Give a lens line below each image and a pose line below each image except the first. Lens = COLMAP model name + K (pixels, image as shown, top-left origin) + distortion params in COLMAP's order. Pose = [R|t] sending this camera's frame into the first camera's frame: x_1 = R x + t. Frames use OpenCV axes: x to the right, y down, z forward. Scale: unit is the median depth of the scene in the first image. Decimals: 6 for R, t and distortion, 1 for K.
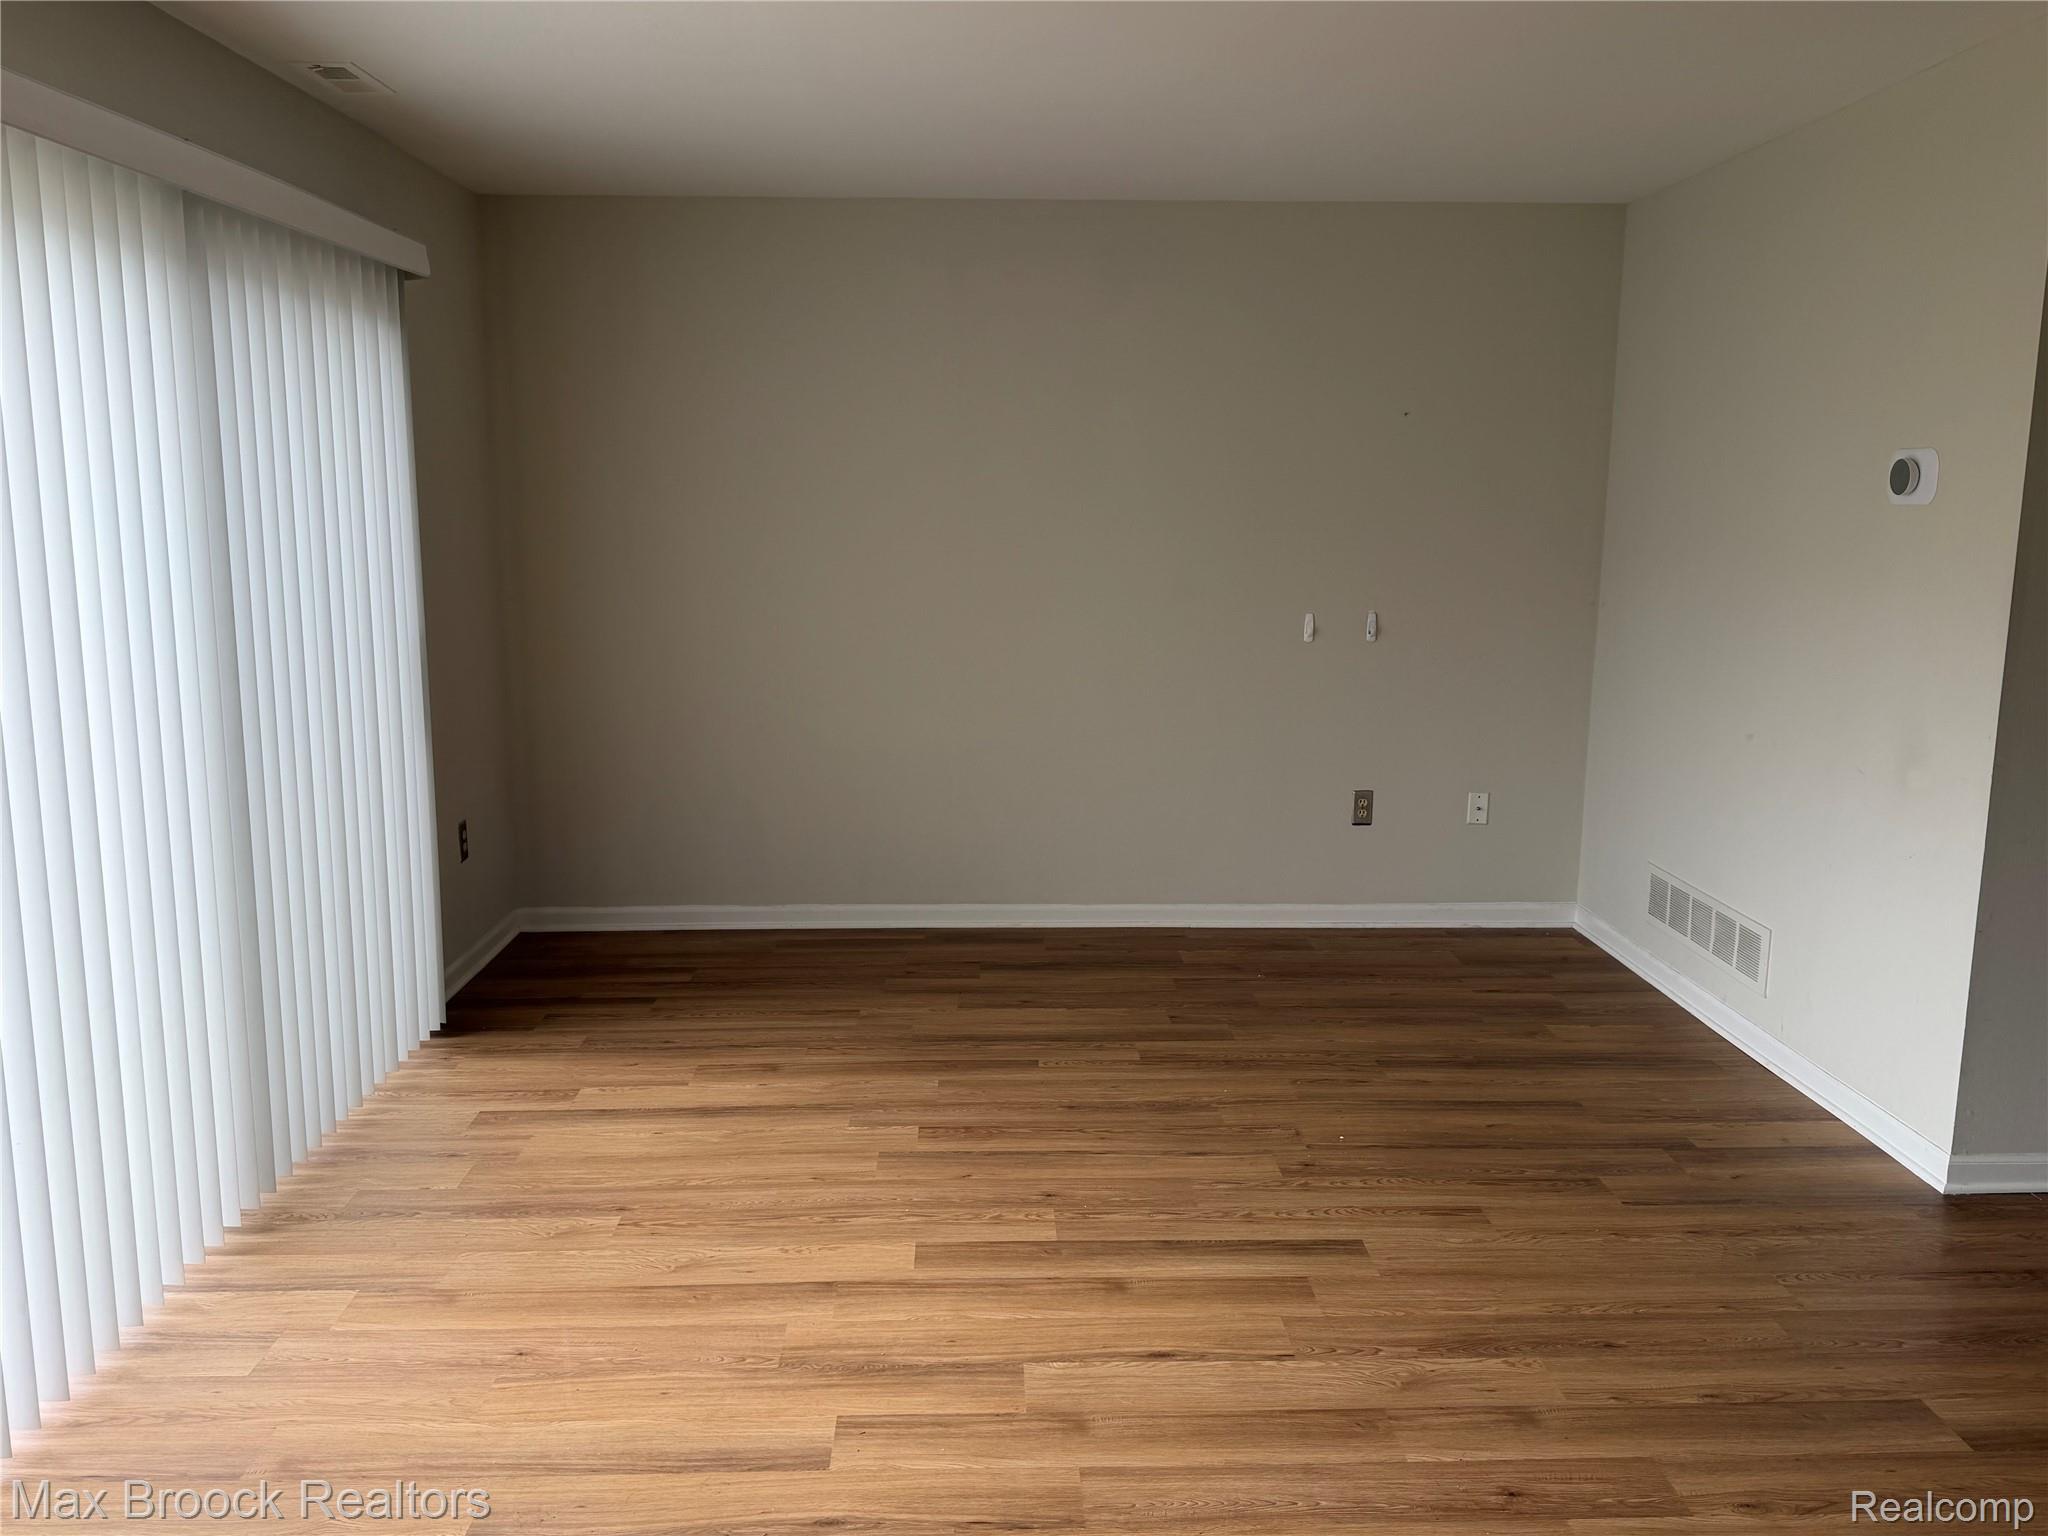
lens RADIAL K [[1666.2, 0, 1024.0], [0, 1666.2, 768.0], [0, 0, 1]] dist [0.186079, -0.180372]
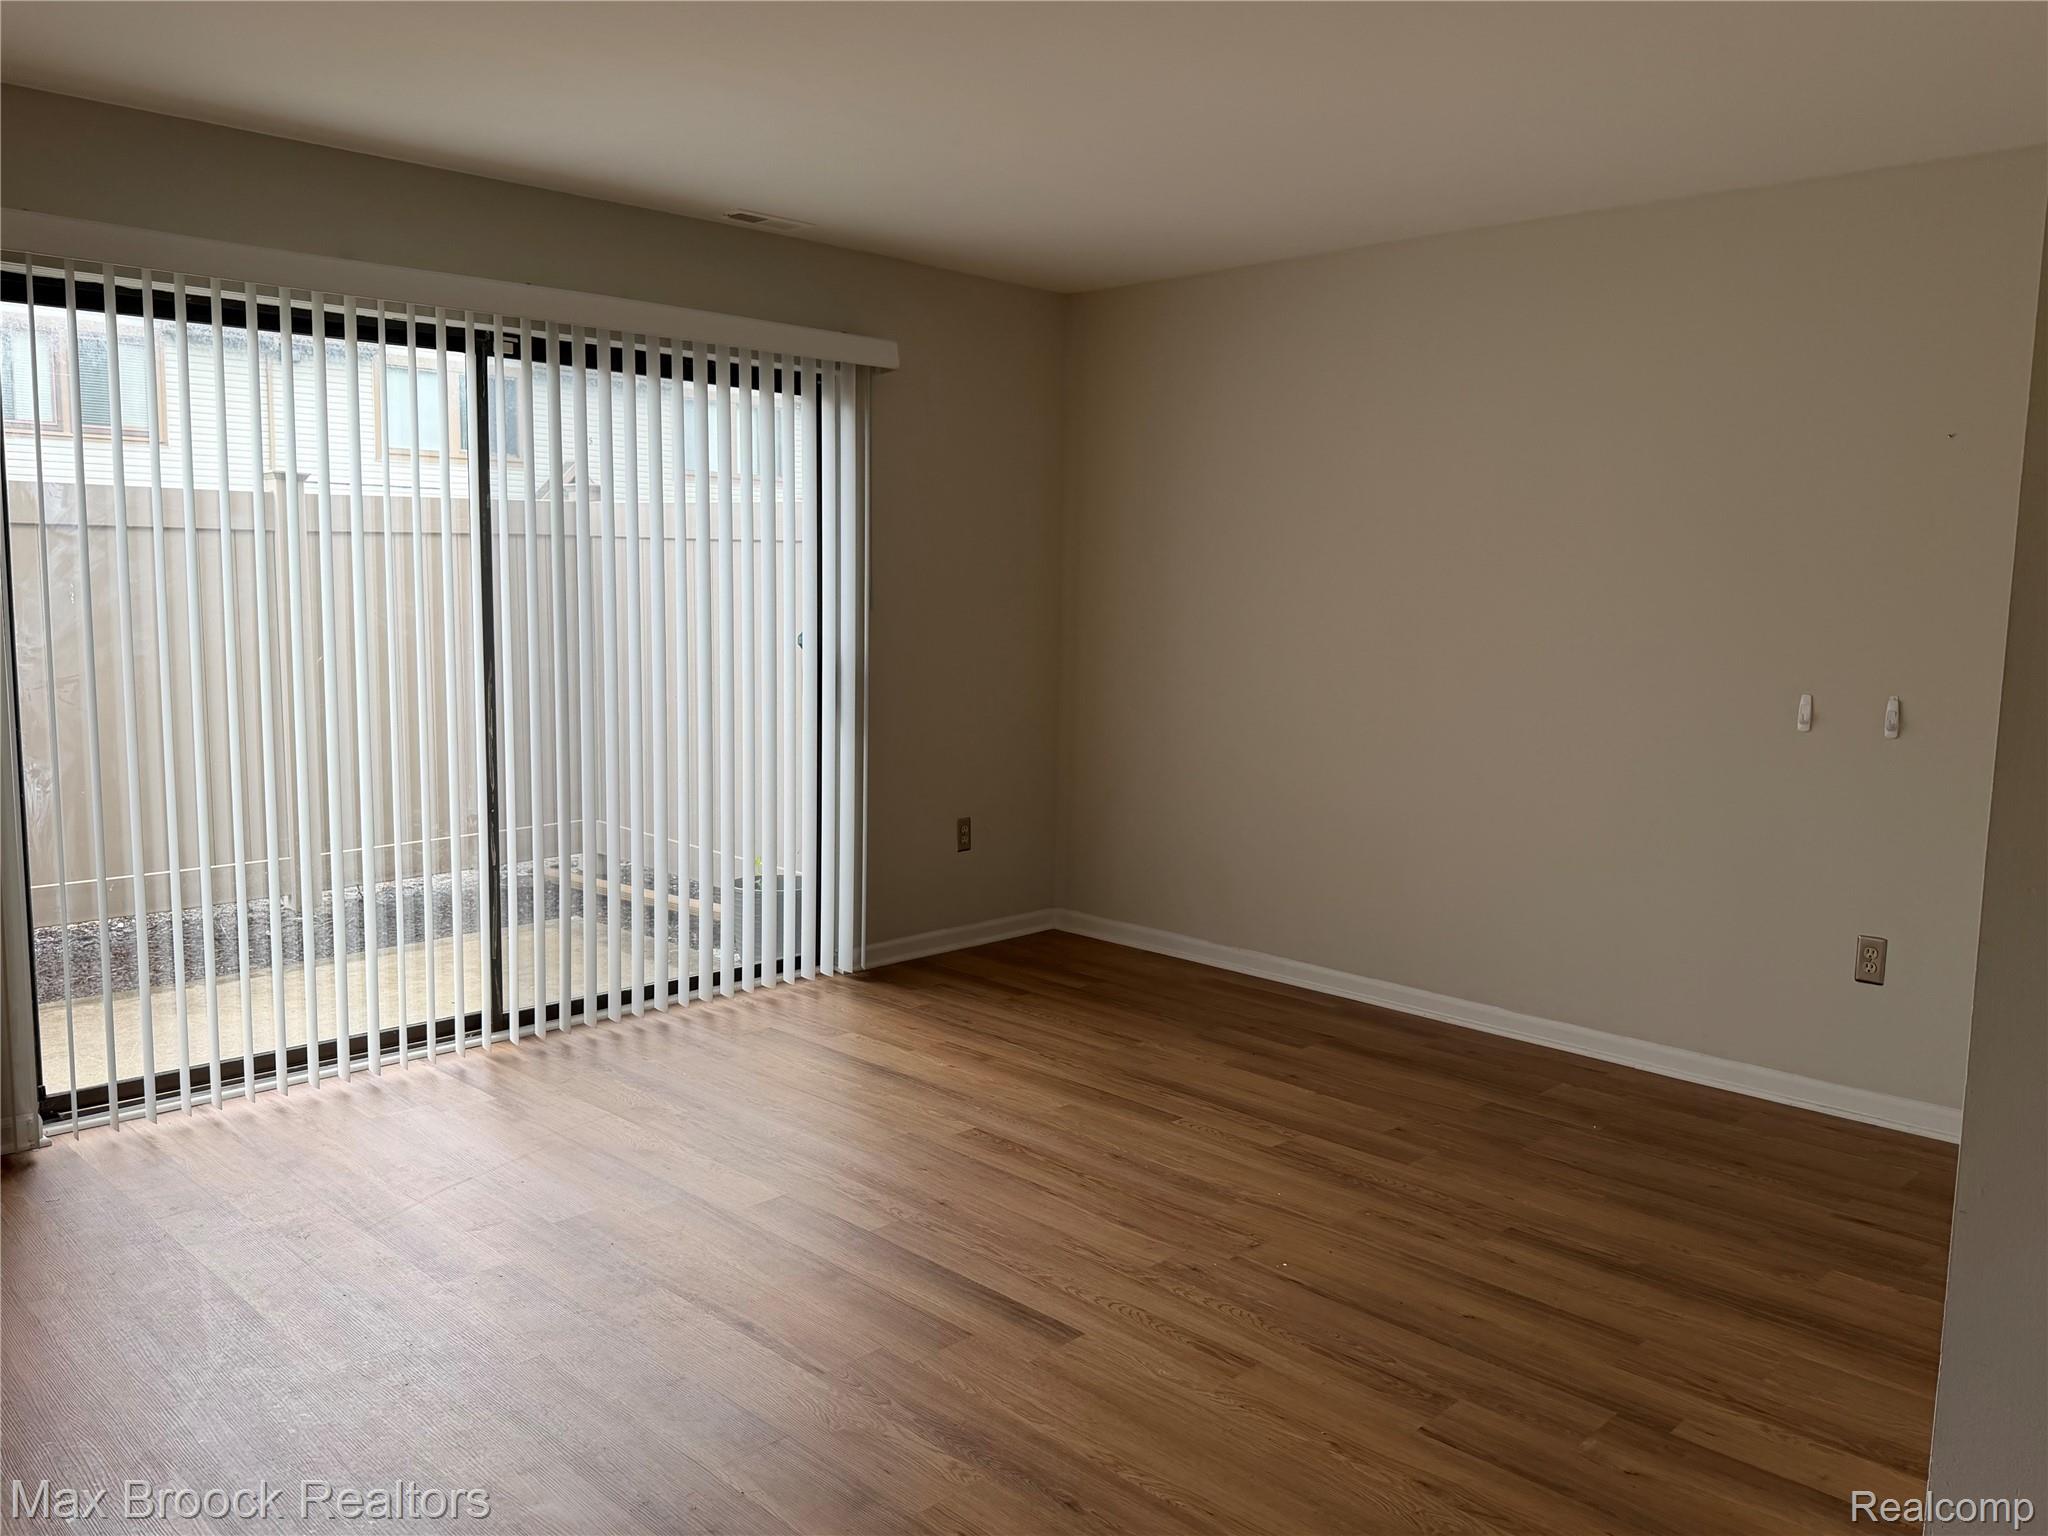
lens RADIAL K [[1622.2, 0, 1024.0], [0, 1622.2, 768.0], [0, 0, 1]] dist [0.099602, -0.162906]
pose [[0.664864, 0.094104, -0.741013, 0.714230], [-0.138276, 0.990392, 0.001707, -0.015924], [0.734054, 0.101329, 0.671489, 0.323766]]
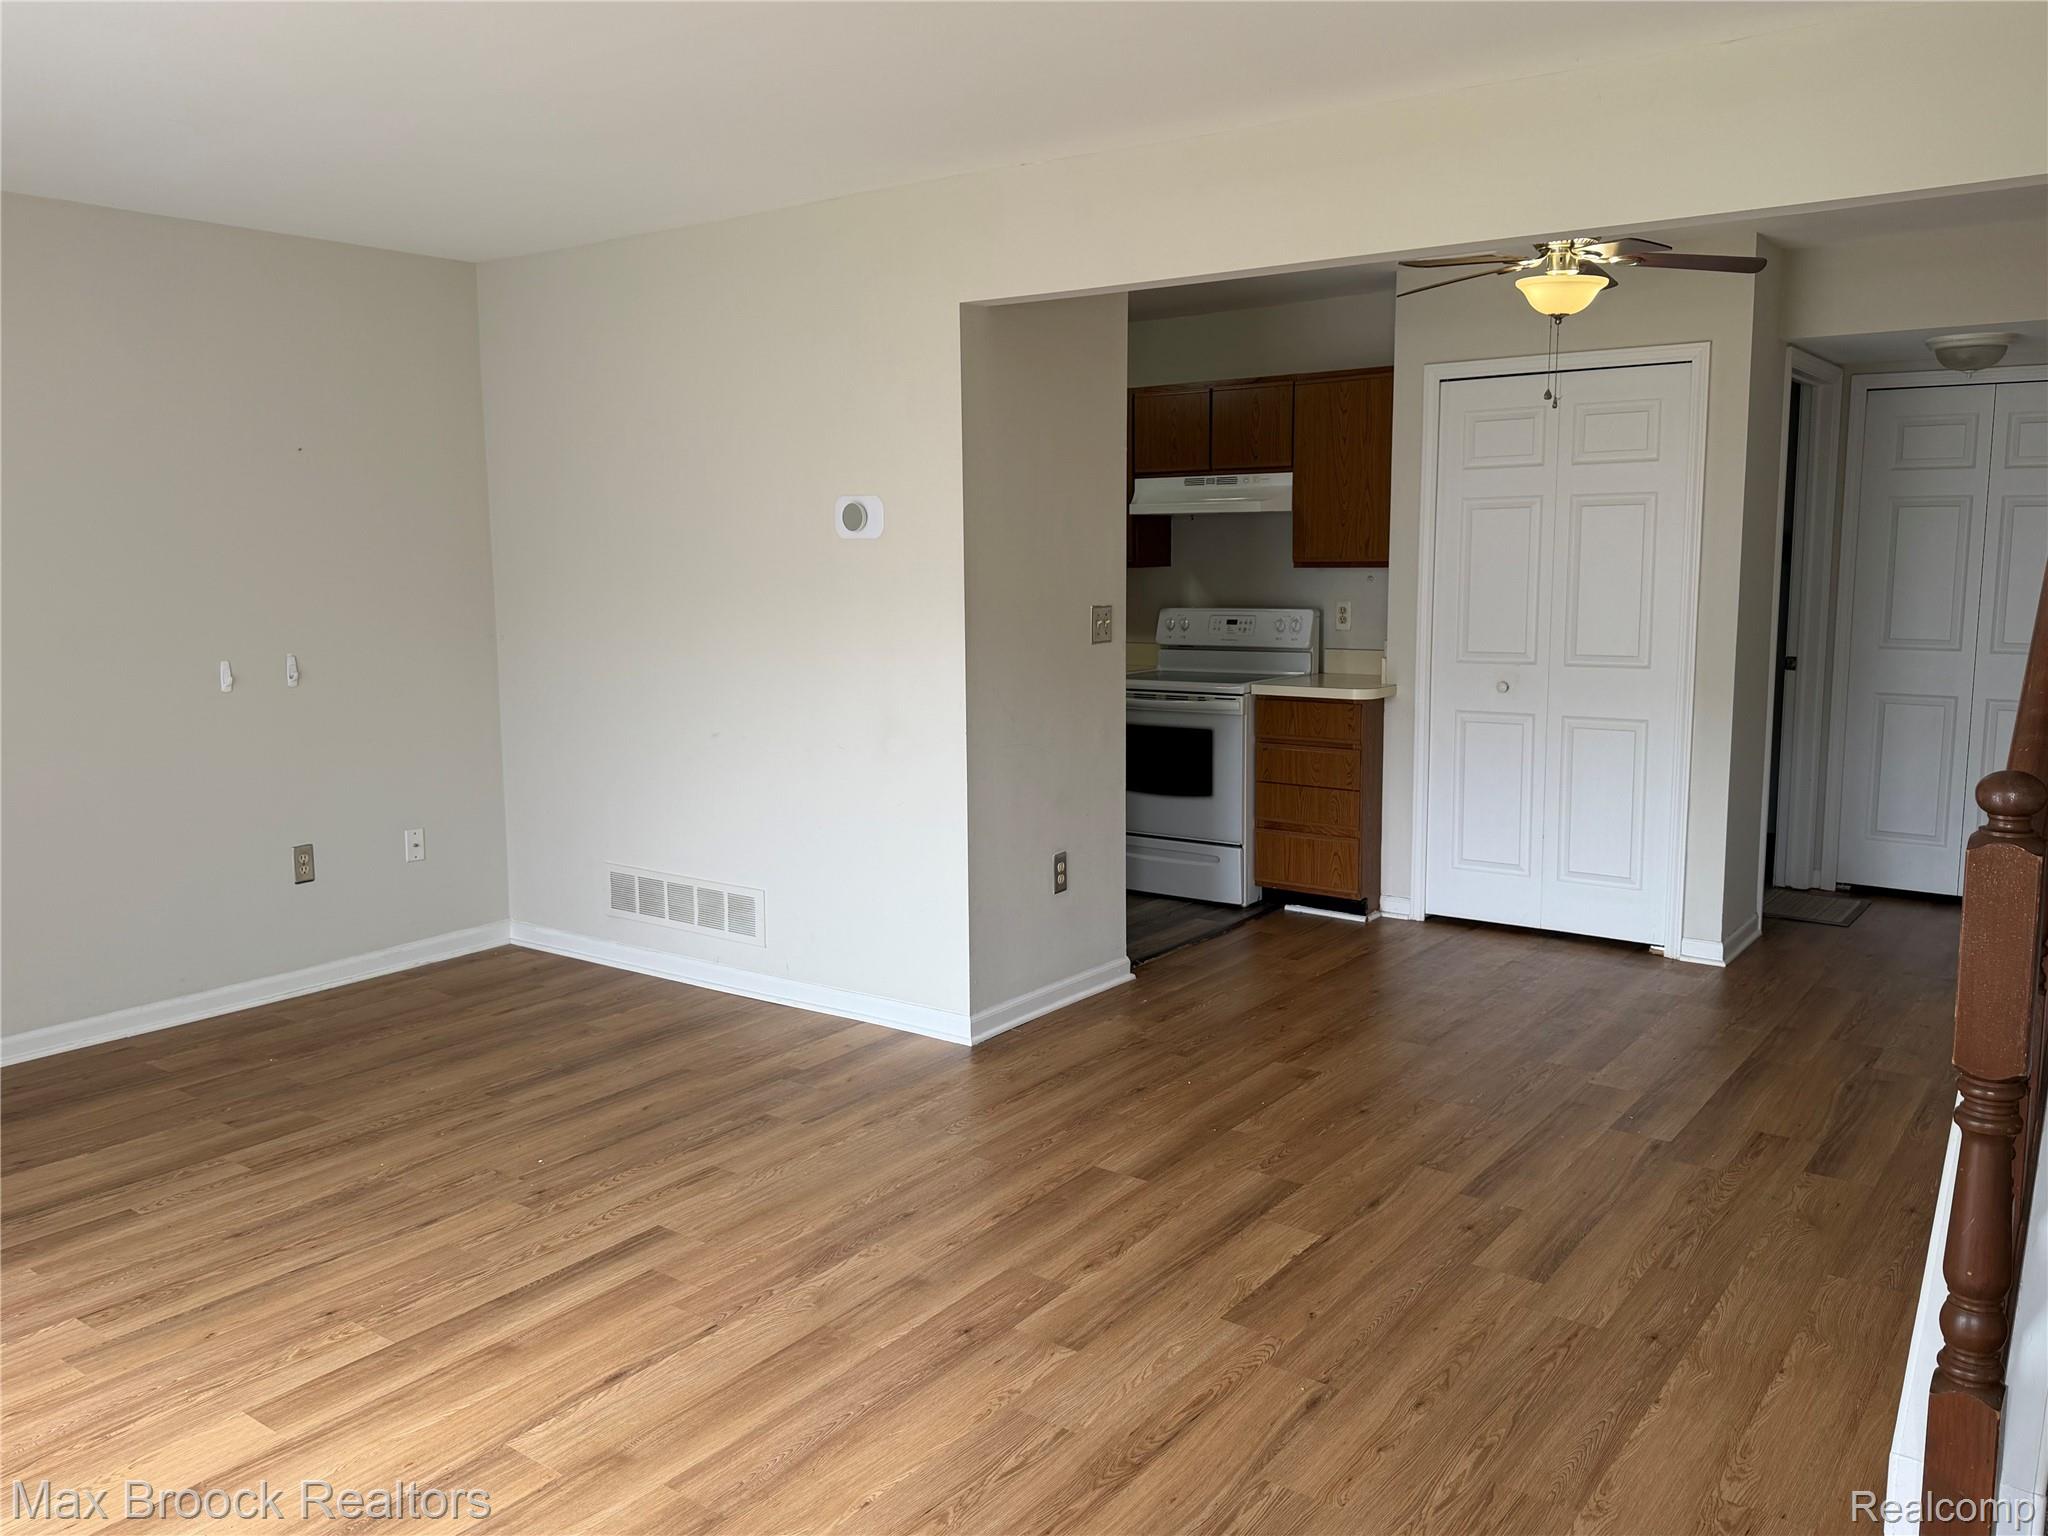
lens RADIAL K [[1666.2, 0, 1024.0], [0, 1666.2, 768.0], [0, 0, 1]] dist [0.186079, -0.180372]
pose [[0.638454, -0.124599, 0.759508, -0.382715], [0.146730, 0.988415, 0.038808, -0.011227], [-0.755544, 0.086666, 0.649340, 0.101819]]
